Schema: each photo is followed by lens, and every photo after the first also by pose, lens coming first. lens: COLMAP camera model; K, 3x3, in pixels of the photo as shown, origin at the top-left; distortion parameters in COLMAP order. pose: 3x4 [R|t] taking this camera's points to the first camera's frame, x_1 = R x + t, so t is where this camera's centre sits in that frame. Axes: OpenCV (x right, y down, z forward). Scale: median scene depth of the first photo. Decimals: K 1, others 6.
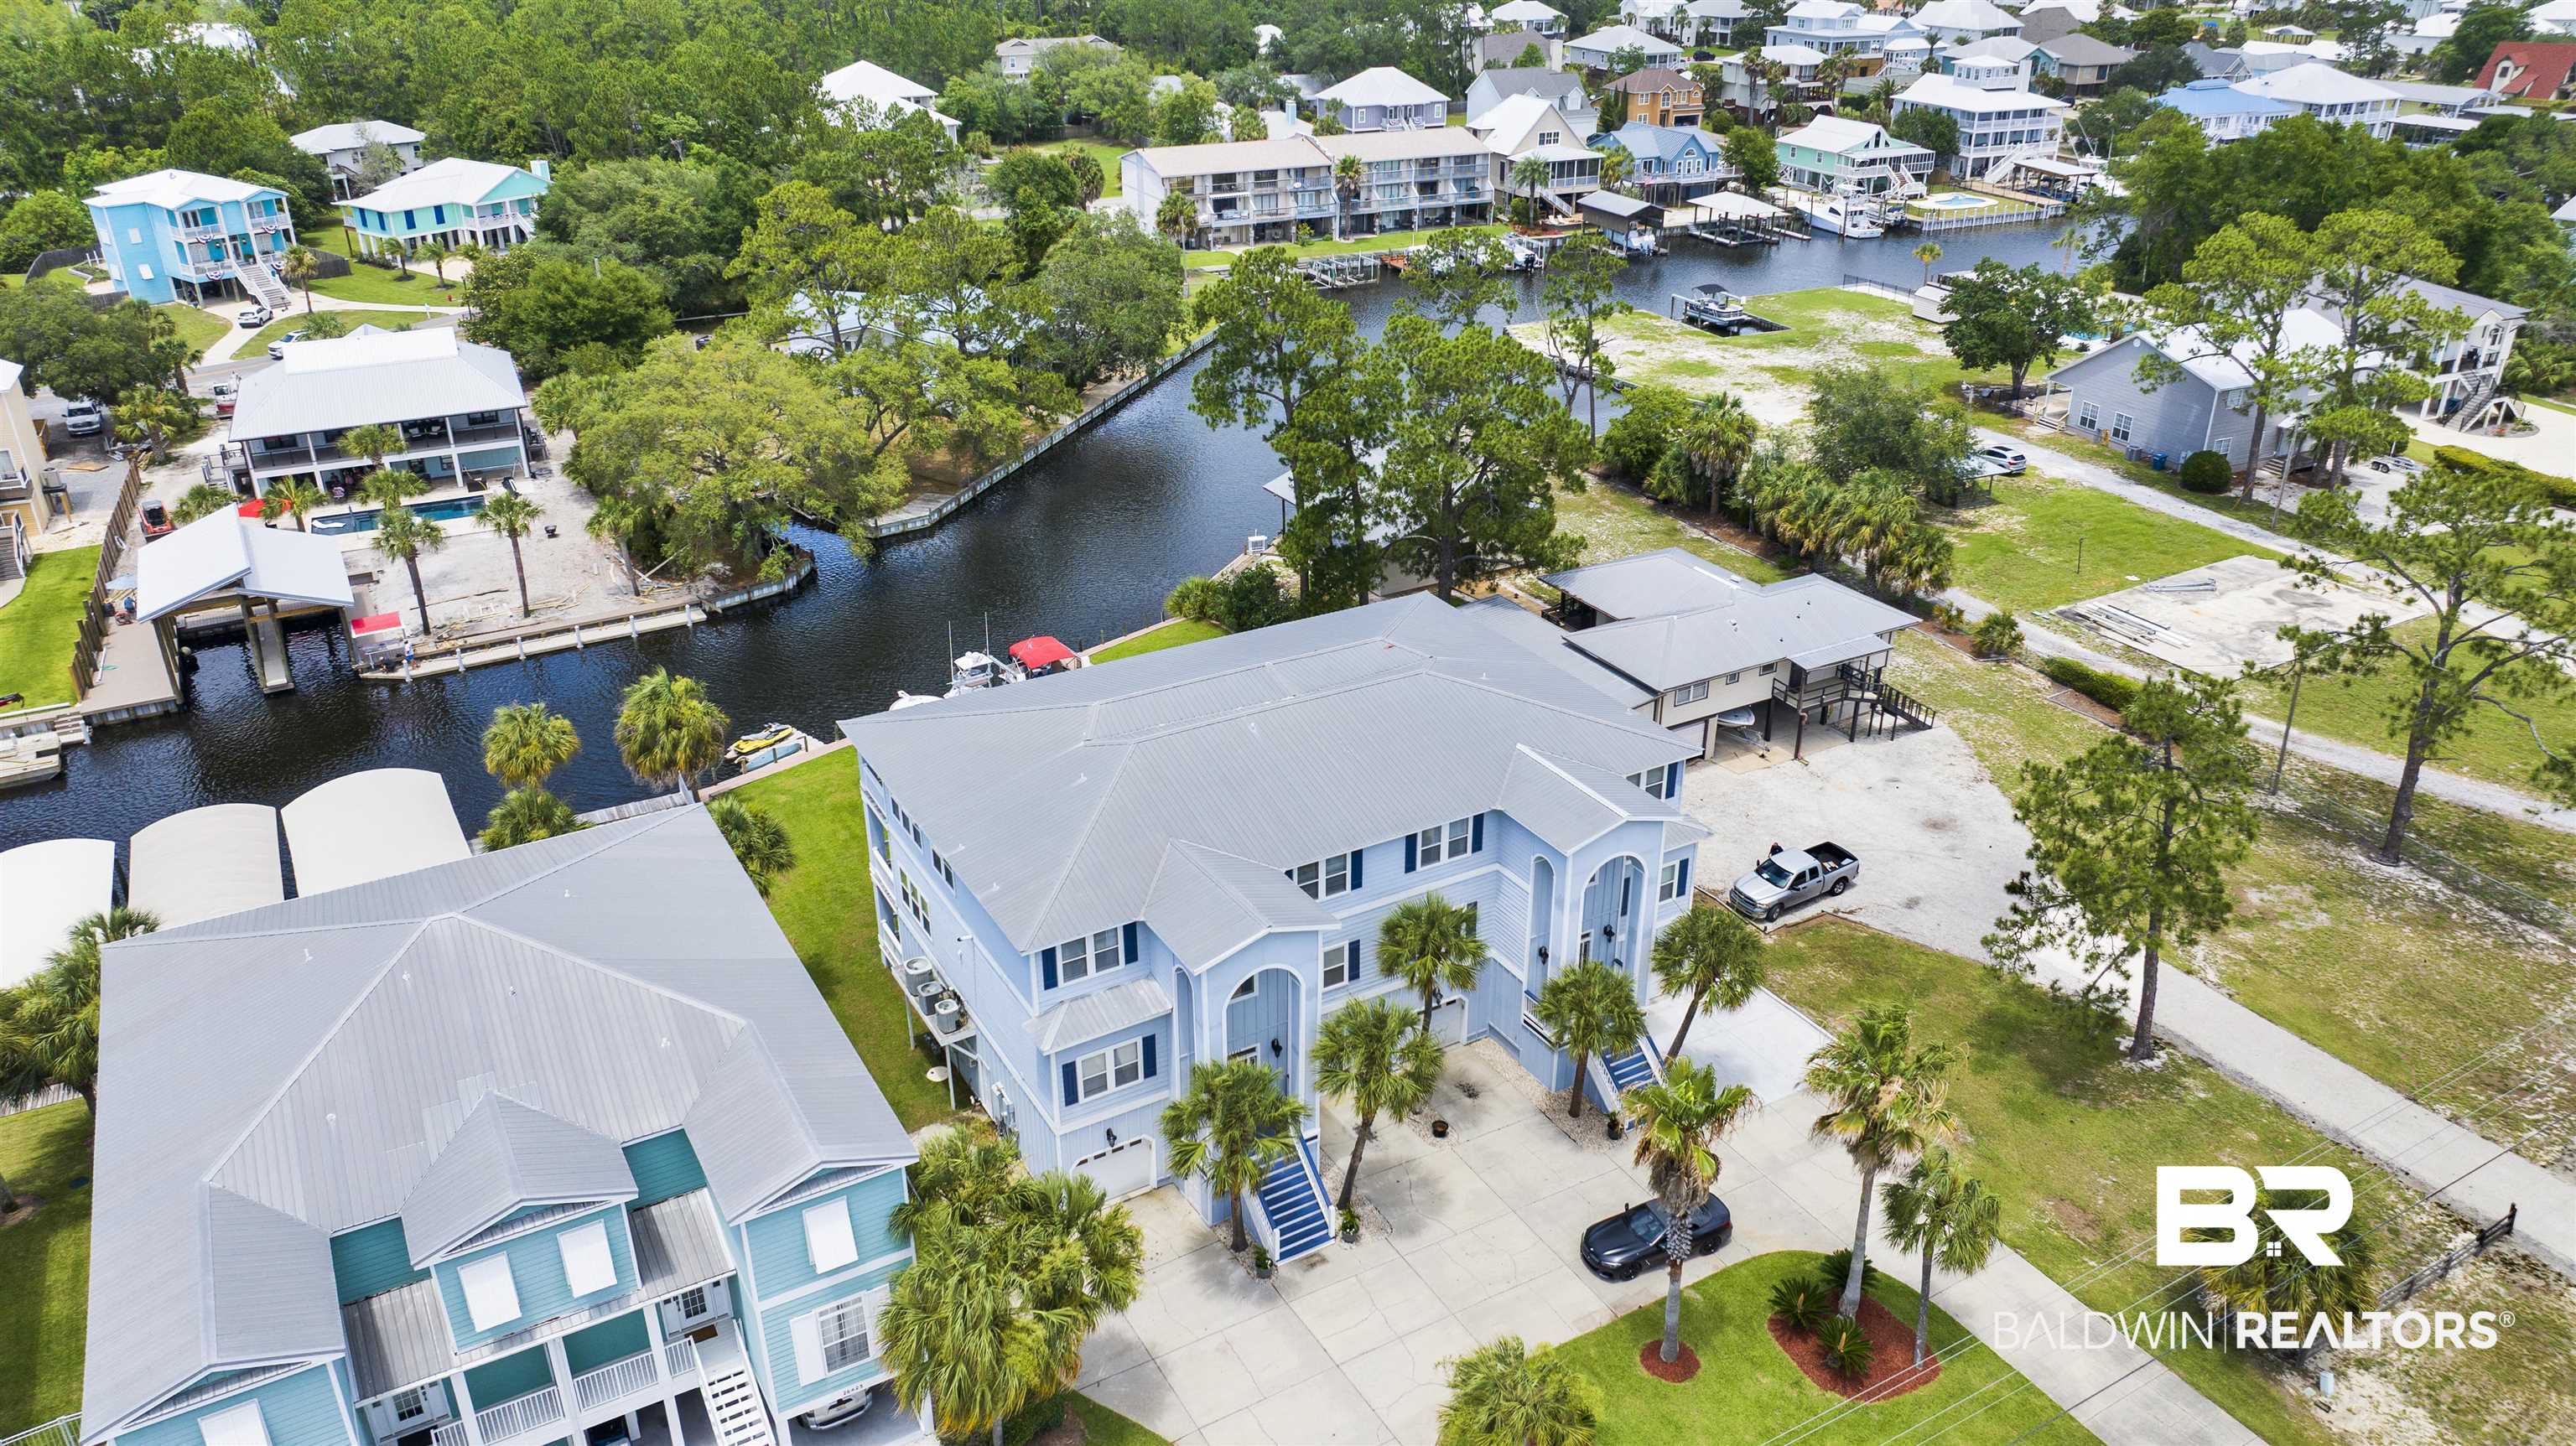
lens RADIAL K [[1829.6, 0, 1288.0], [0, 1829.6, 723.0], [0, 0, 1]] dist [-0.002920, 0.003955]
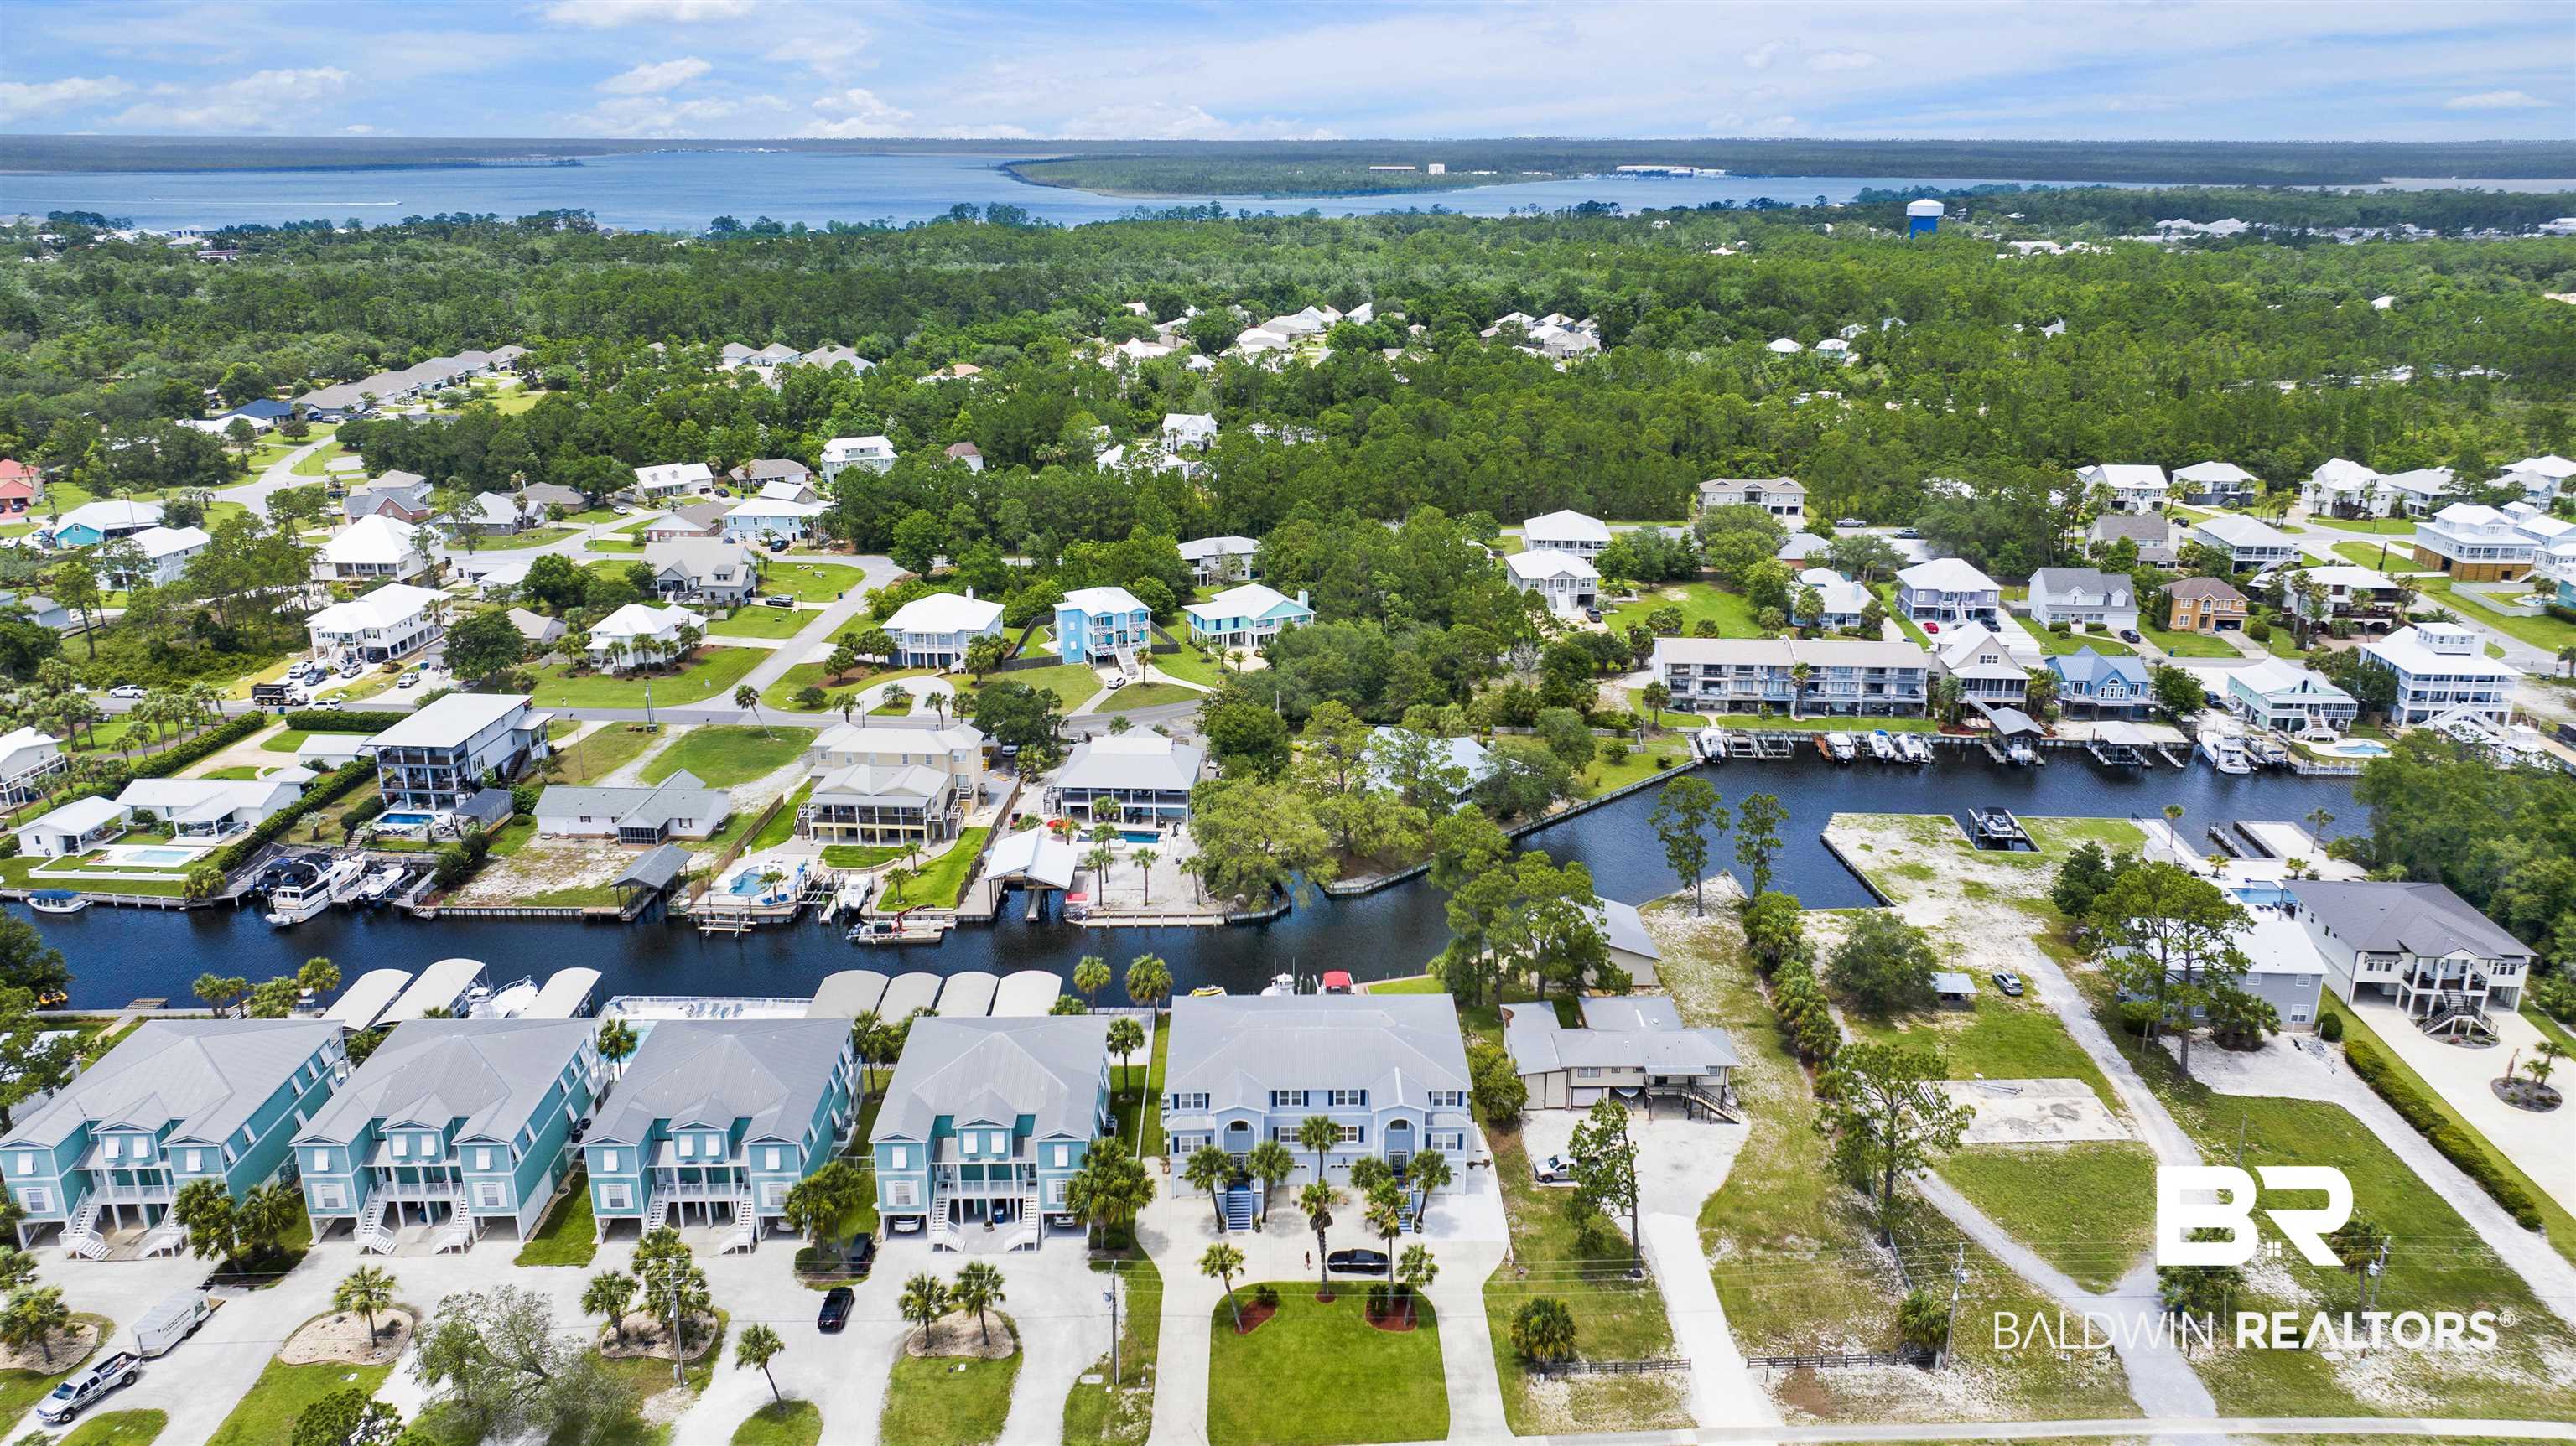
lens RADIAL K [[1863.5, 0, 1288.0], [0, 1863.5, 723.0], [0, 0, 1]] dist [-0.042059, -0.003217]
pose [[0.876680, 0.153628, -0.455884, 0.605117], [-0.211373, 0.974276, -0.078157, -0.121012], [0.432150, 0.164880, 0.886601, -0.765567]]
